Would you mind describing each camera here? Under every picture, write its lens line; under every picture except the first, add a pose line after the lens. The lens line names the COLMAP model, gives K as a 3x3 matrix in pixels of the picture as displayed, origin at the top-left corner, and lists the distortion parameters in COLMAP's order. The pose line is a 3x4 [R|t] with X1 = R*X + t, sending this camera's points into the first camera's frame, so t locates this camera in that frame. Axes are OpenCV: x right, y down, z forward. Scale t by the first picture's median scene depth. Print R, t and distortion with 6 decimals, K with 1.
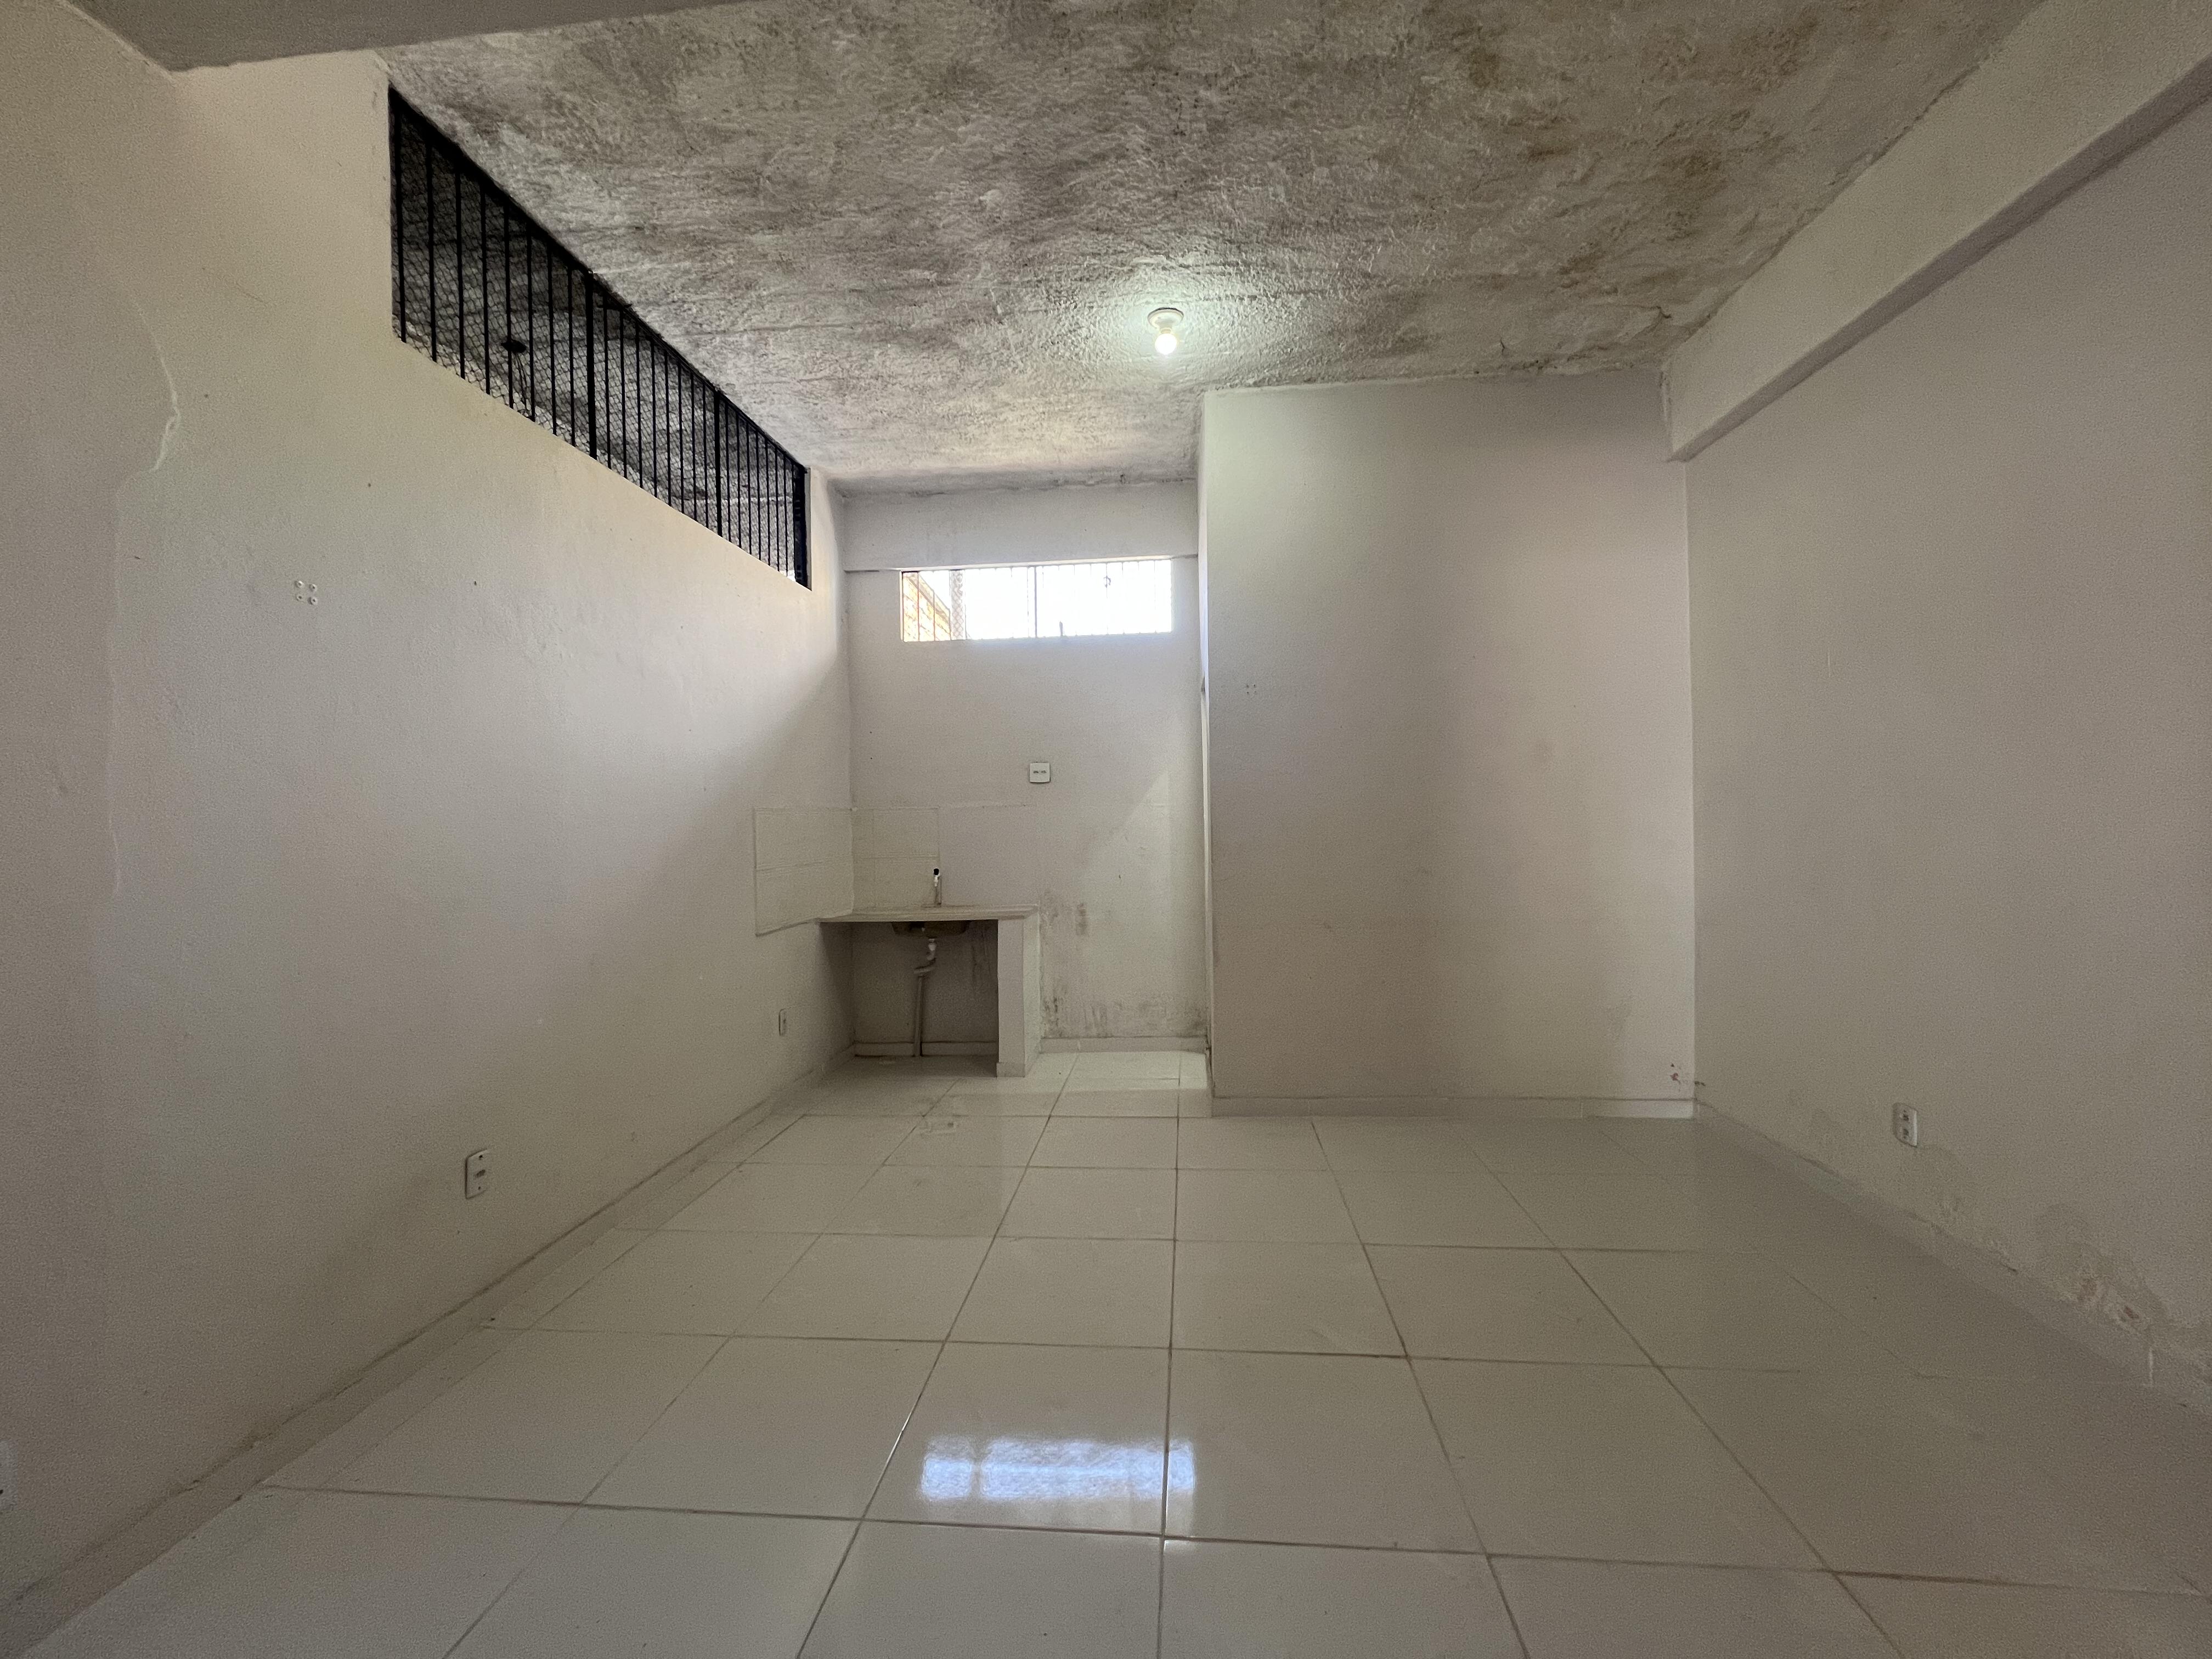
lens RADIAL K [[888.9, 0, 1105.0], [0, 888.9, 825.1], [0, 0, 1]] dist [-0.002027, 0.000806]
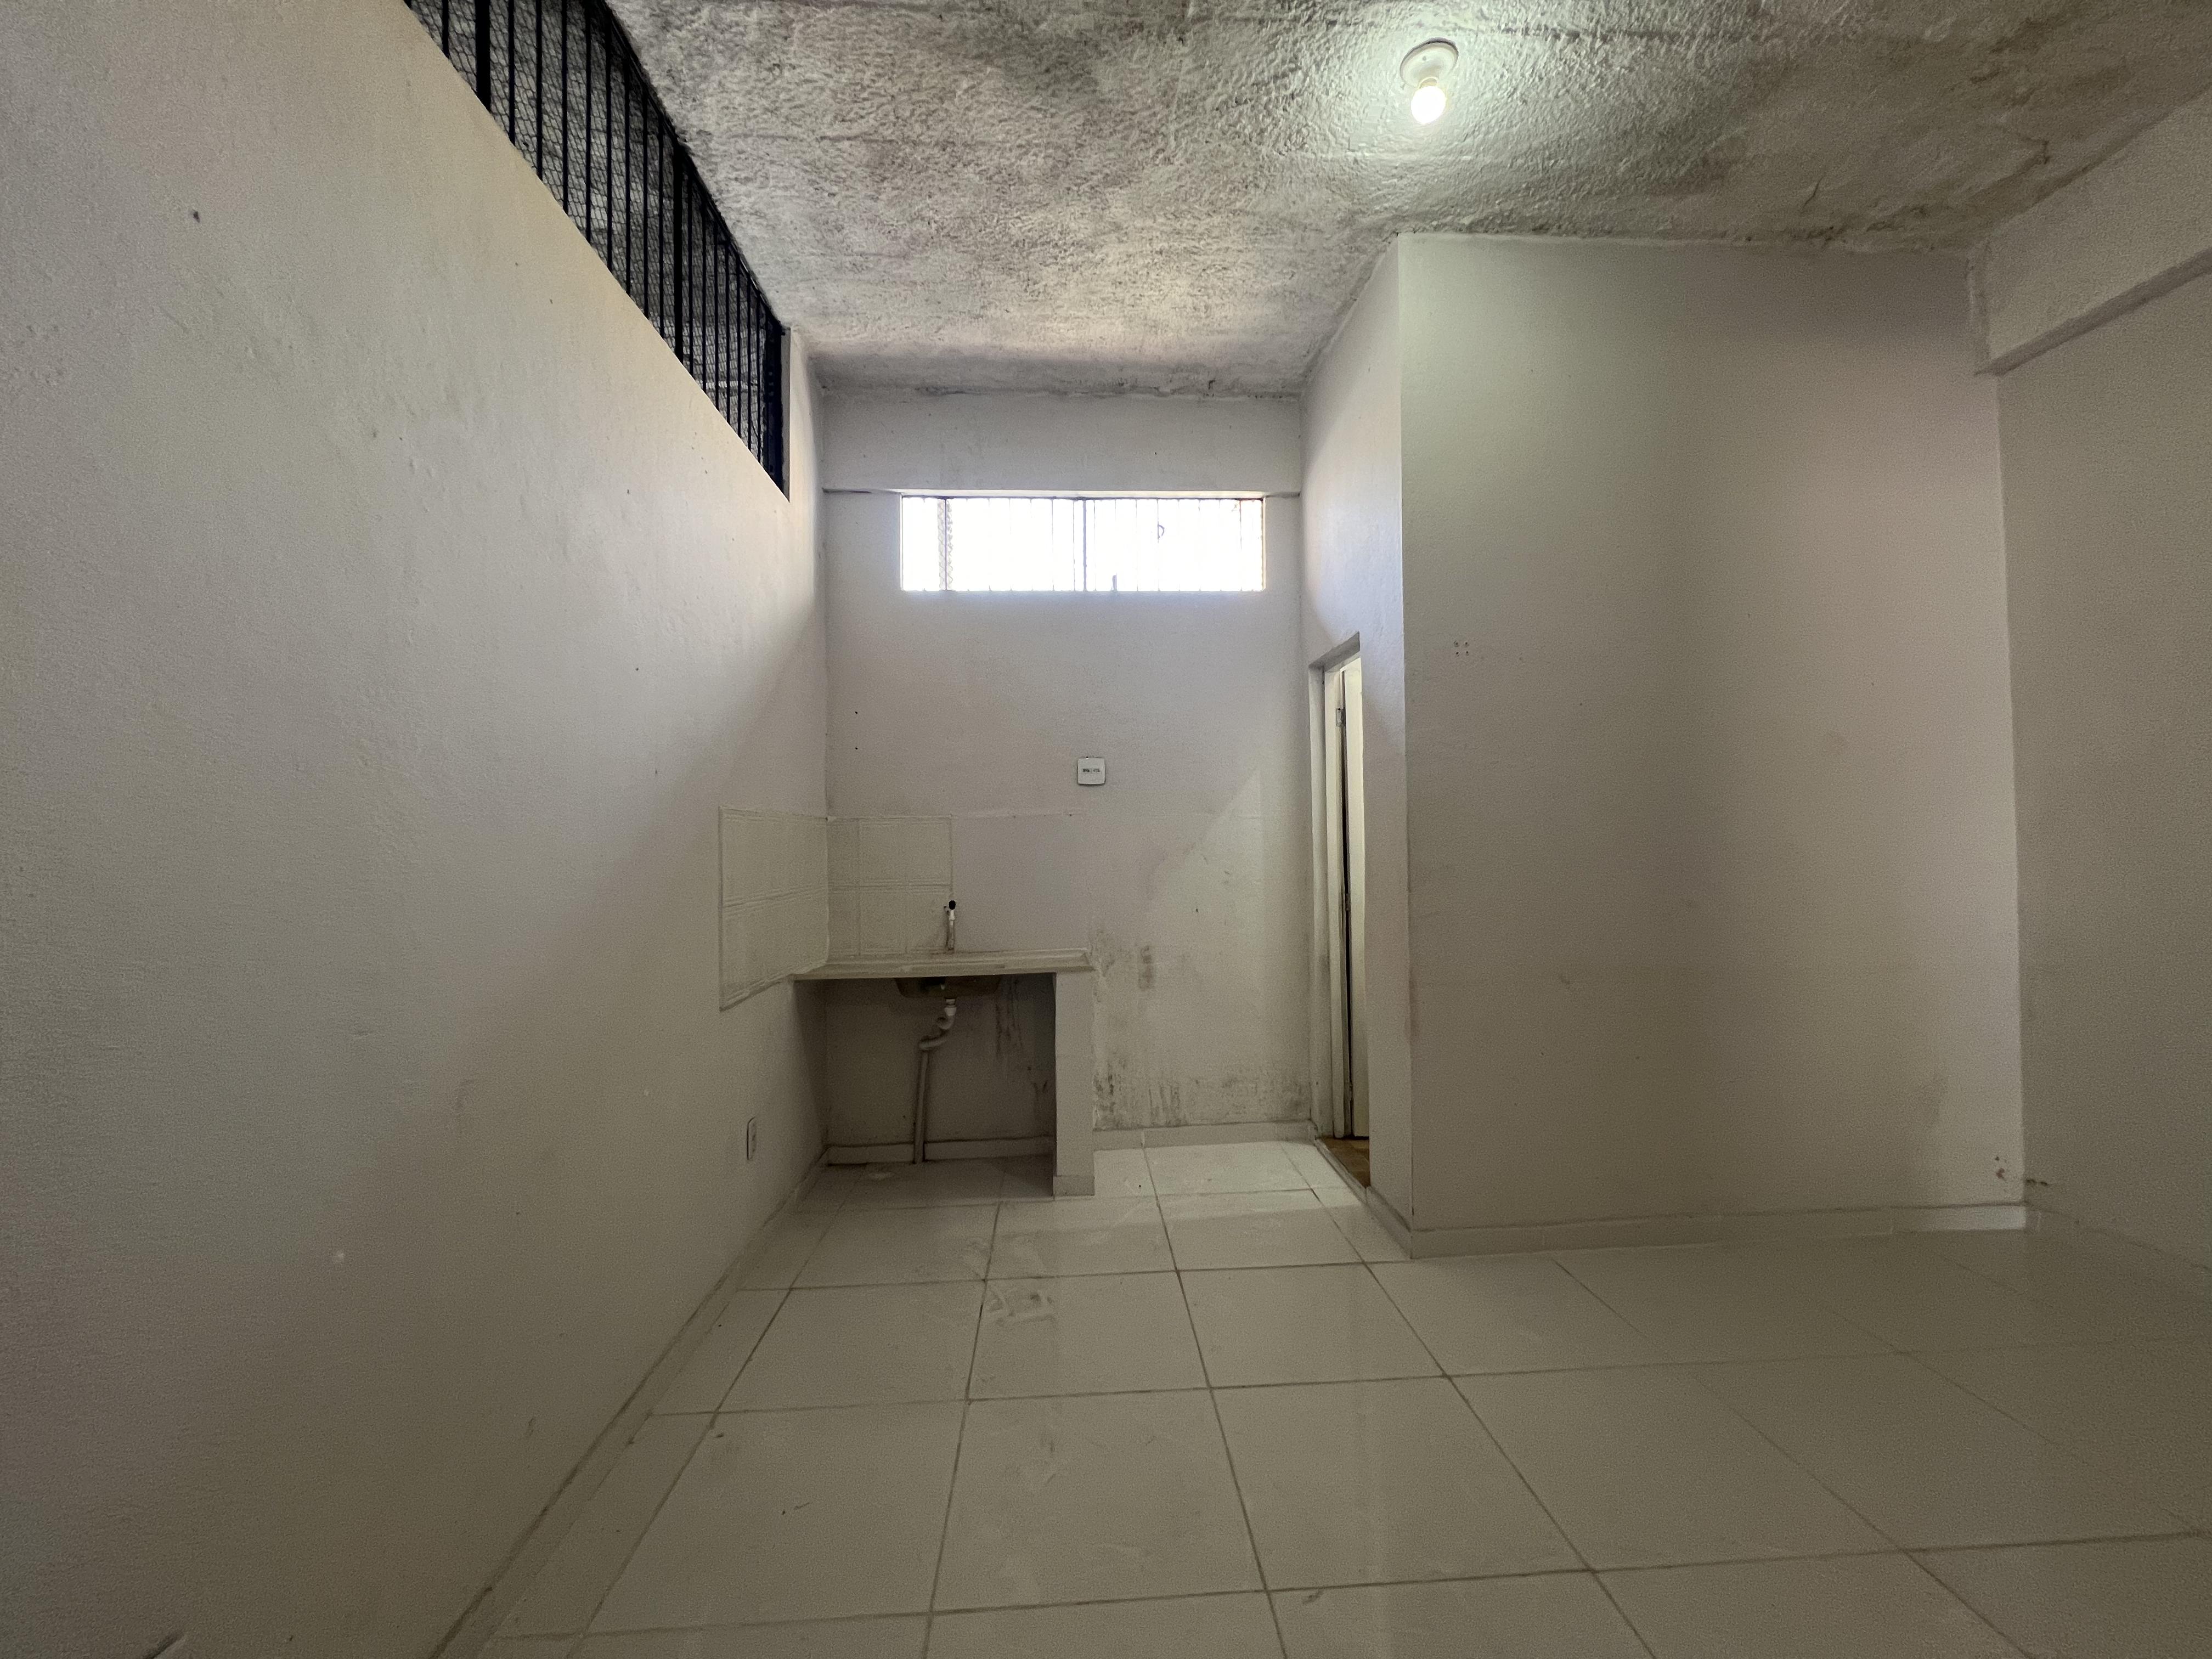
lens RADIAL K [[888.9, 0, 1105.5], [0, 888.9, 824.0], [0, 0, 1]] dist [-0.002027, 0.000806]
pose [[0.989503, 0.008265, 0.144274, -0.225439], [-0.003829, 0.999512, -0.030995, 0.011140], [-0.144460, 0.030118, 0.989052, 0.348984]]
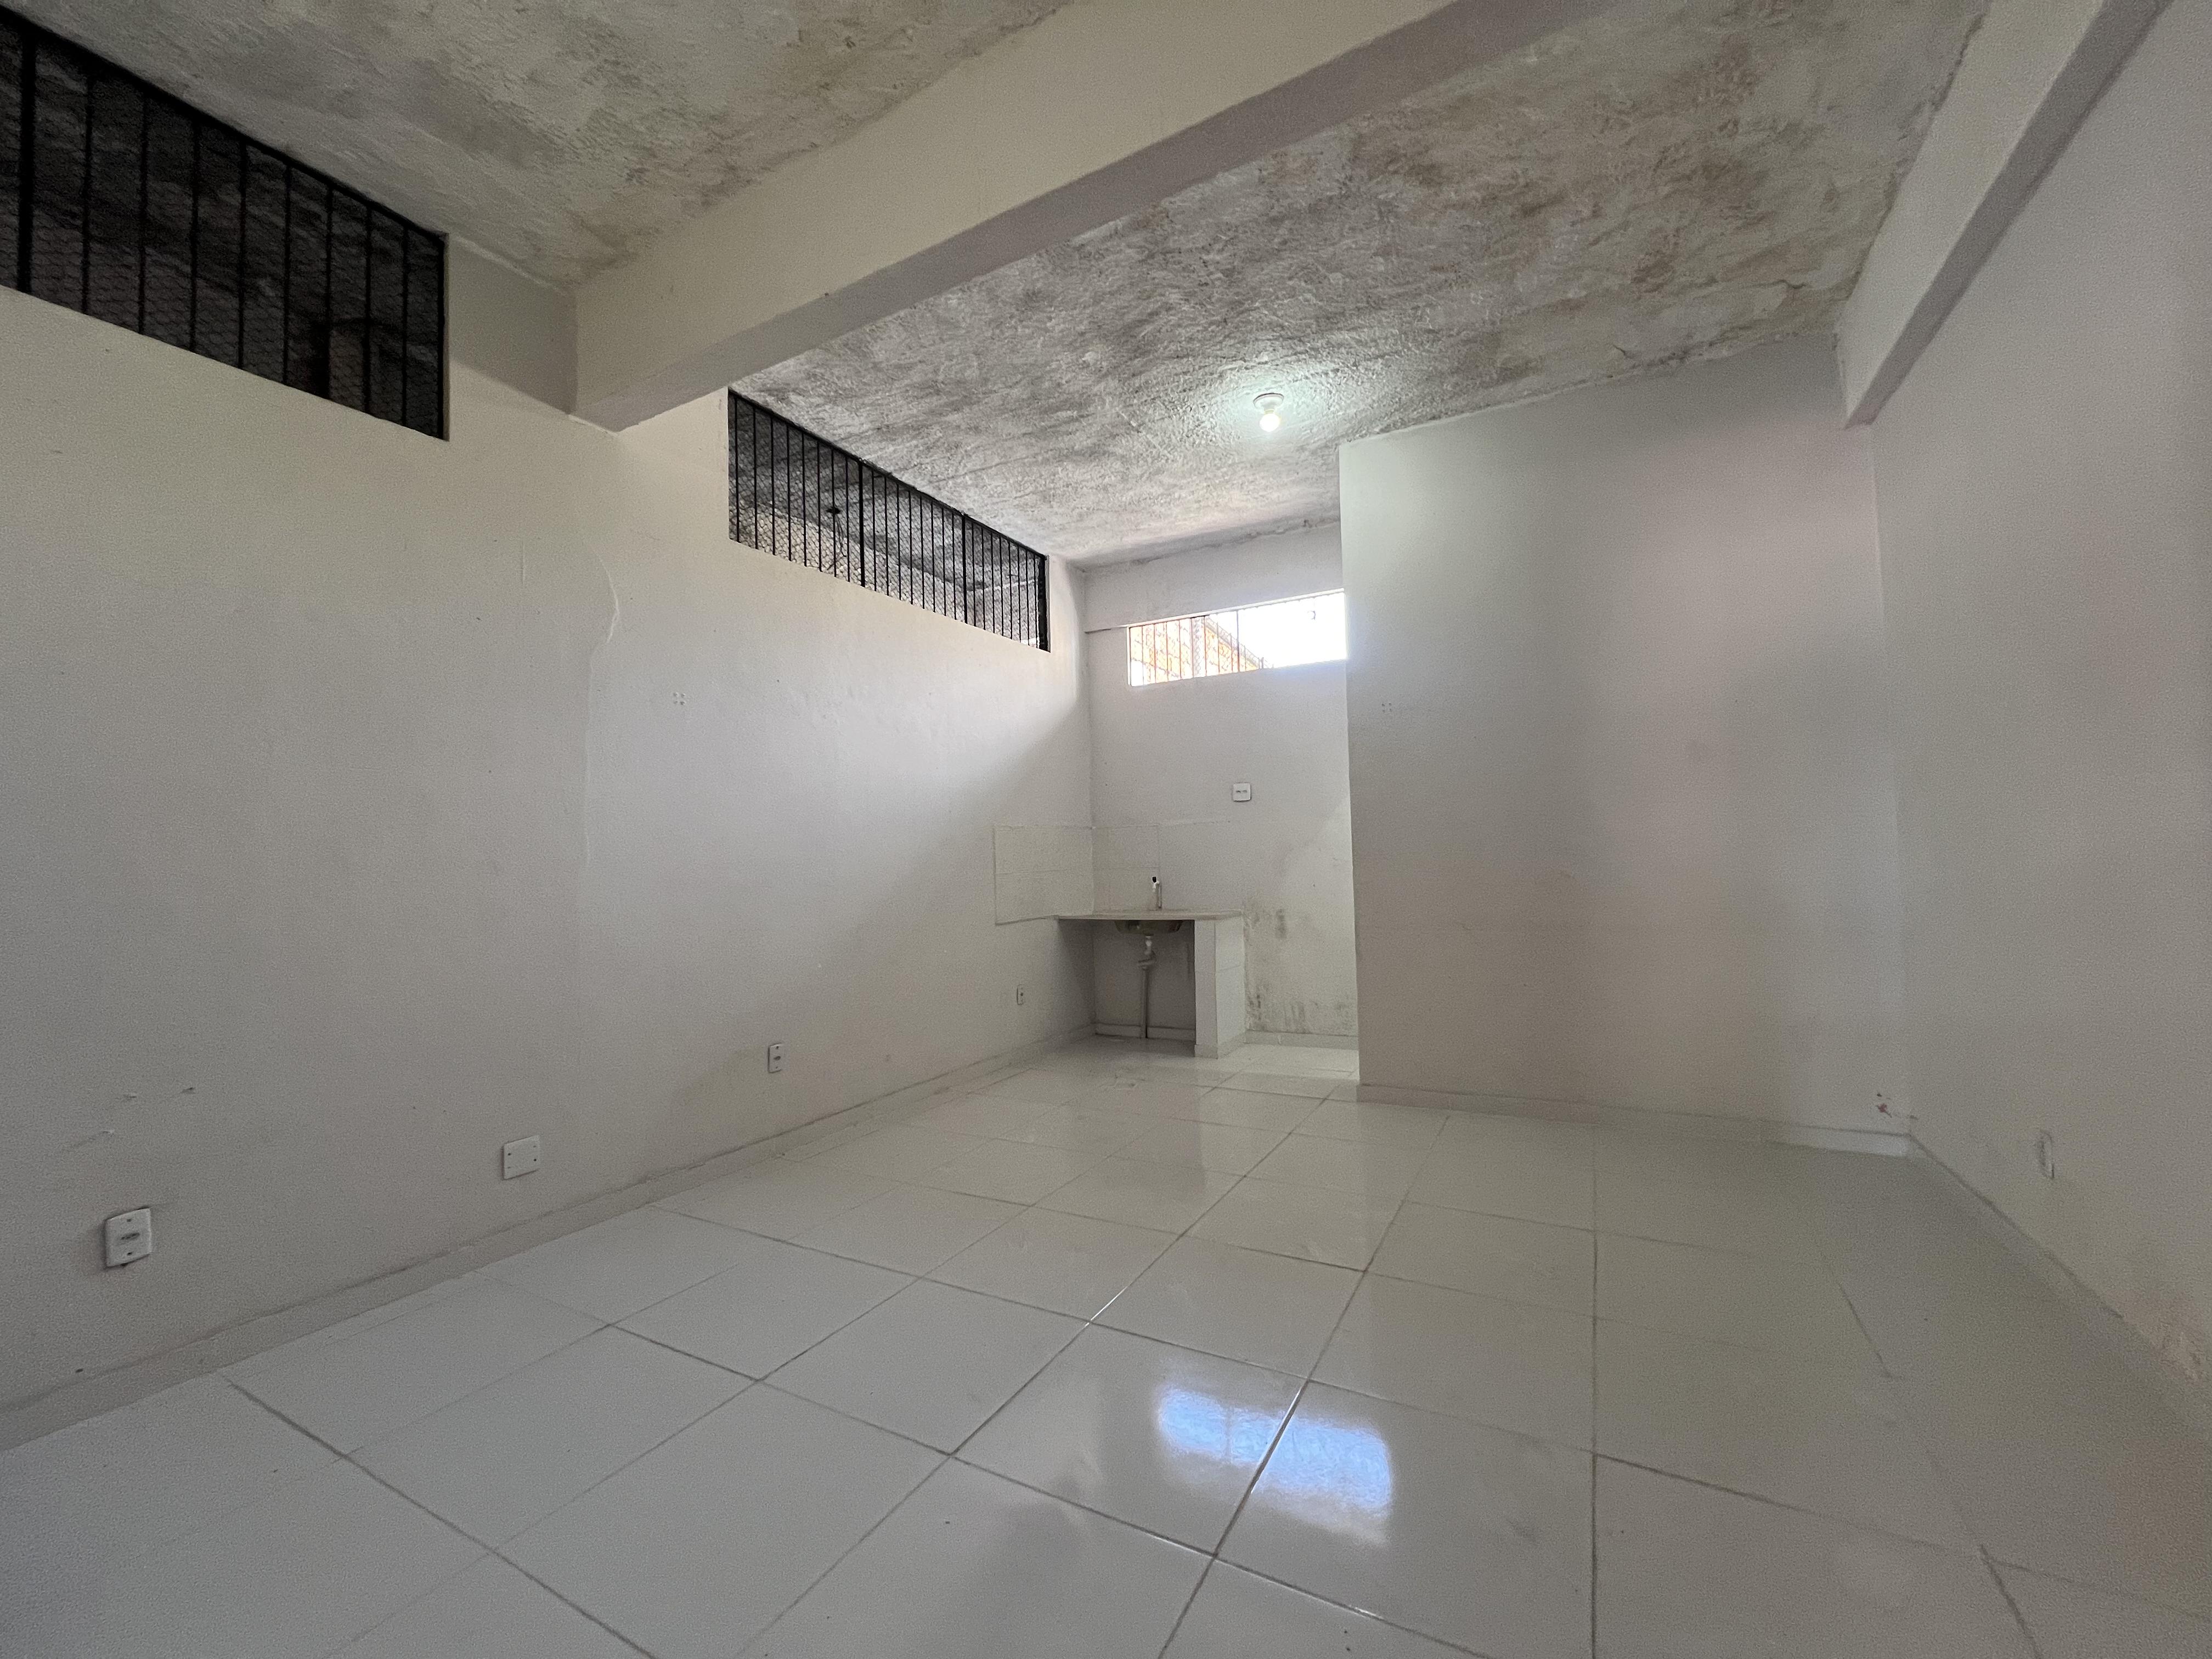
lens RADIAL K [[888.9, 0, 1102.6], [0, 888.9, 826.1], [0, 0, 1]] dist [-0.002027, 0.000806]
pose [[0.916261, -0.017981, -0.400179, 0.285676], [0.005627, 0.999471, -0.032024, 0.025198], [0.400543, 0.027091, 0.915877, -0.132332]]
